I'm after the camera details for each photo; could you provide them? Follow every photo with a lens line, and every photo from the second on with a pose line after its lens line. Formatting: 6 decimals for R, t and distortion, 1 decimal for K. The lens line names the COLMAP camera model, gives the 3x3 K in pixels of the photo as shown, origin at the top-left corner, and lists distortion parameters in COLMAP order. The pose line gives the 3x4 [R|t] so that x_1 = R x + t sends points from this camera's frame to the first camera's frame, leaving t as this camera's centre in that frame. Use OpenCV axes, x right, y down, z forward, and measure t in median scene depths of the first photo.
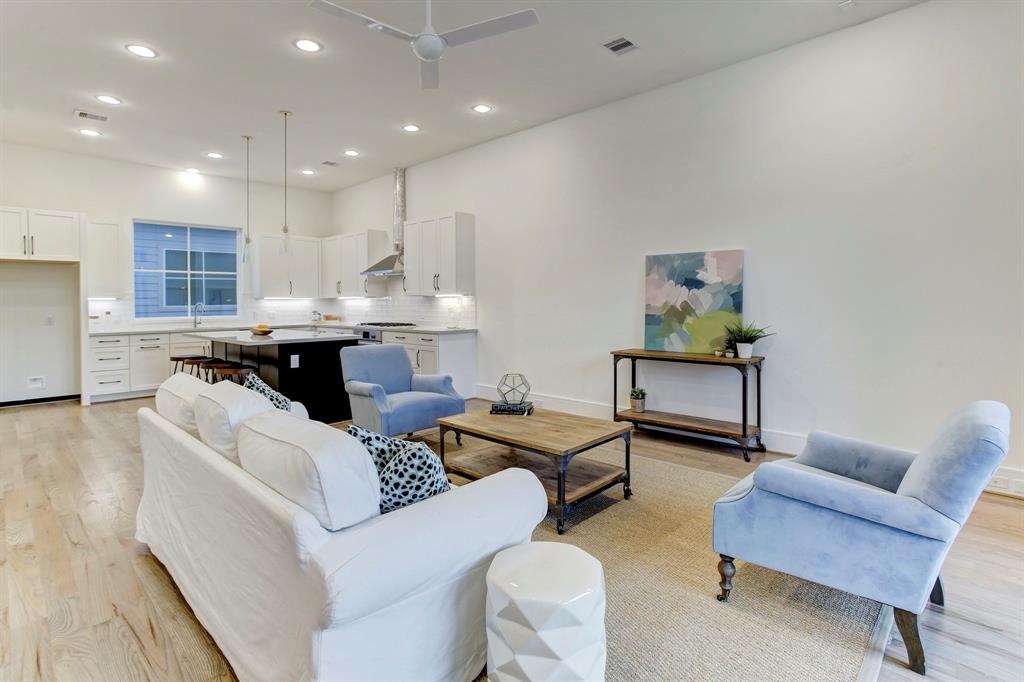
lens RADIAL K [[504.6, 0, 519.1], [0, 504.6, 312.2], [0, 0, 1]] dist [-0.072202, 0.049357]
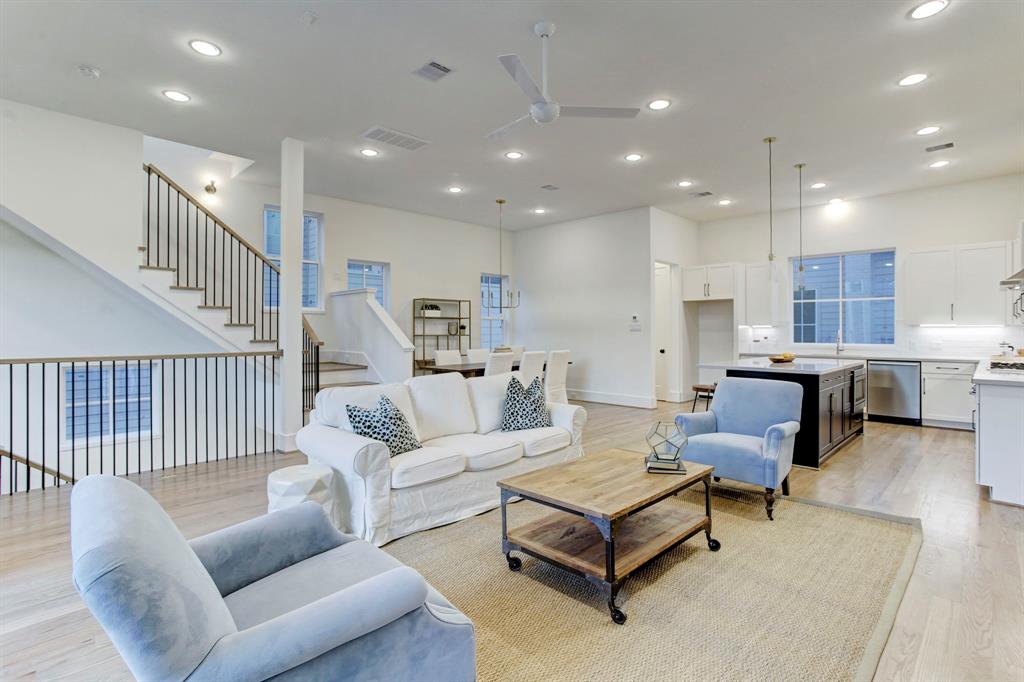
lens RADIAL K [[497.4, 0, 513.5], [0, 497.4, 328.5], [0, 0, 1]] dist [-0.044025, 0.025759]
pose [[-0.015412, 0.003090, -0.999876, 0.582009], [-0.022075, 0.999750, 0.003430, -0.017321], [0.999638, 0.022125, -0.015340, 0.544345]]
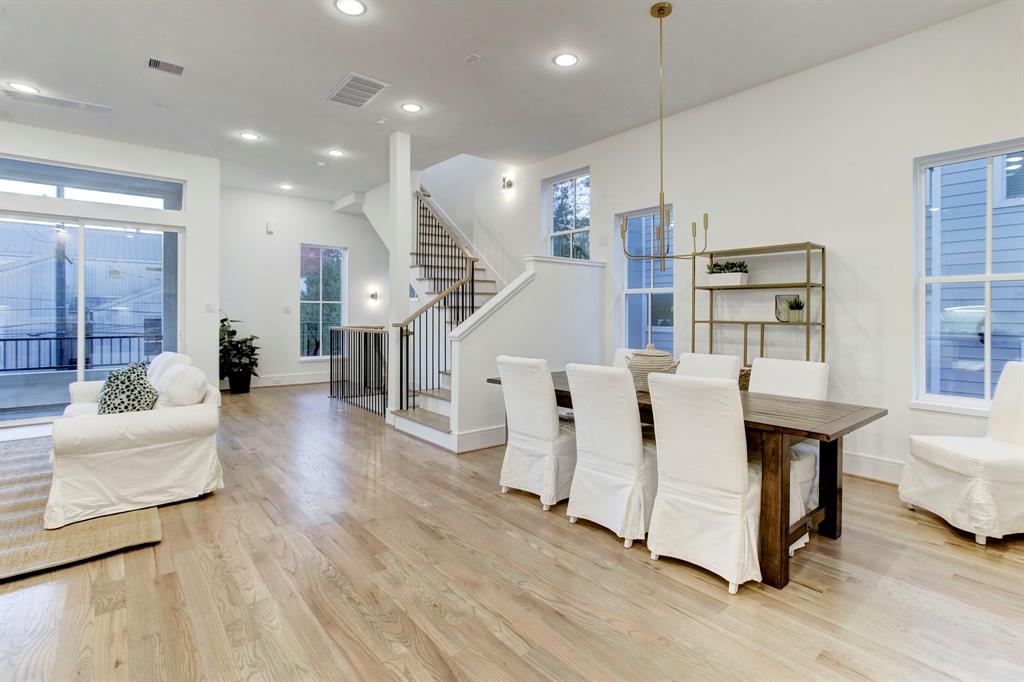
lens RADIAL K [[504.6, 0, 519.1], [0, 504.6, 312.2], [0, 0, 1]] dist [-0.072202, 0.049357]
pose [[-0.992249, 0.007297, 0.124048, -0.956734], [0.009380, 0.999824, 0.016217, -0.016612], [-0.123908, 0.017255, -0.992144, 1.185480]]
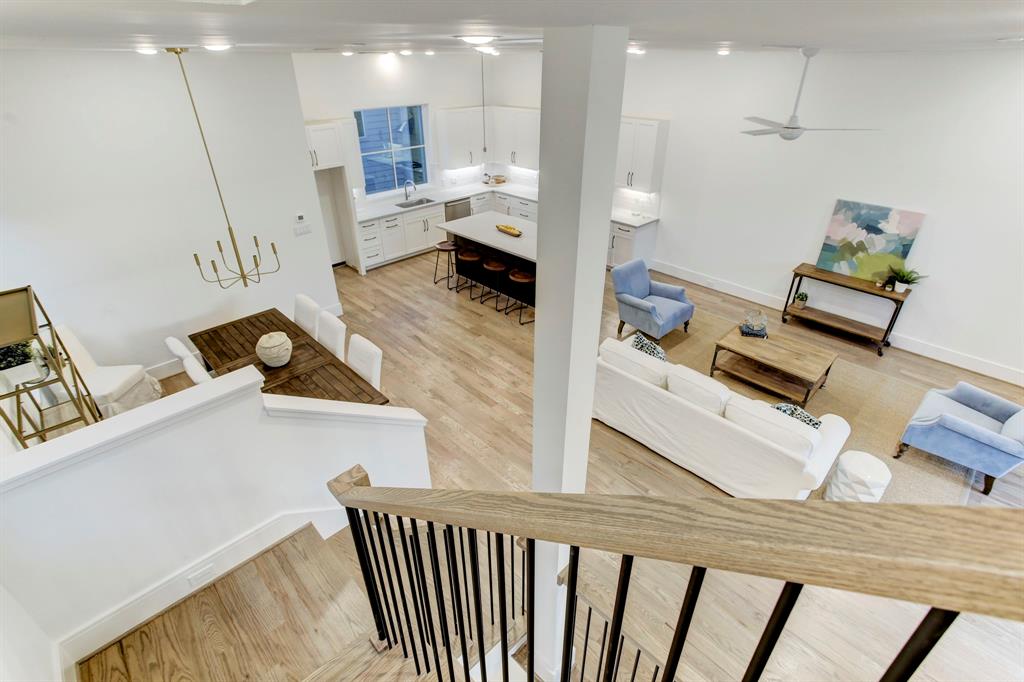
lens RADIAL K [[484.6, 0, 518.9], [0, 484.6, 339.1], [0, 0, 1]] dist [-0.039466, 0.024080]
pose [[0.999032, 0.023089, -0.037449, -0.540059], [-0.001771, 0.871633, 0.490155, -0.417106], [0.043959, -0.489615, 0.870830, -0.310279]]
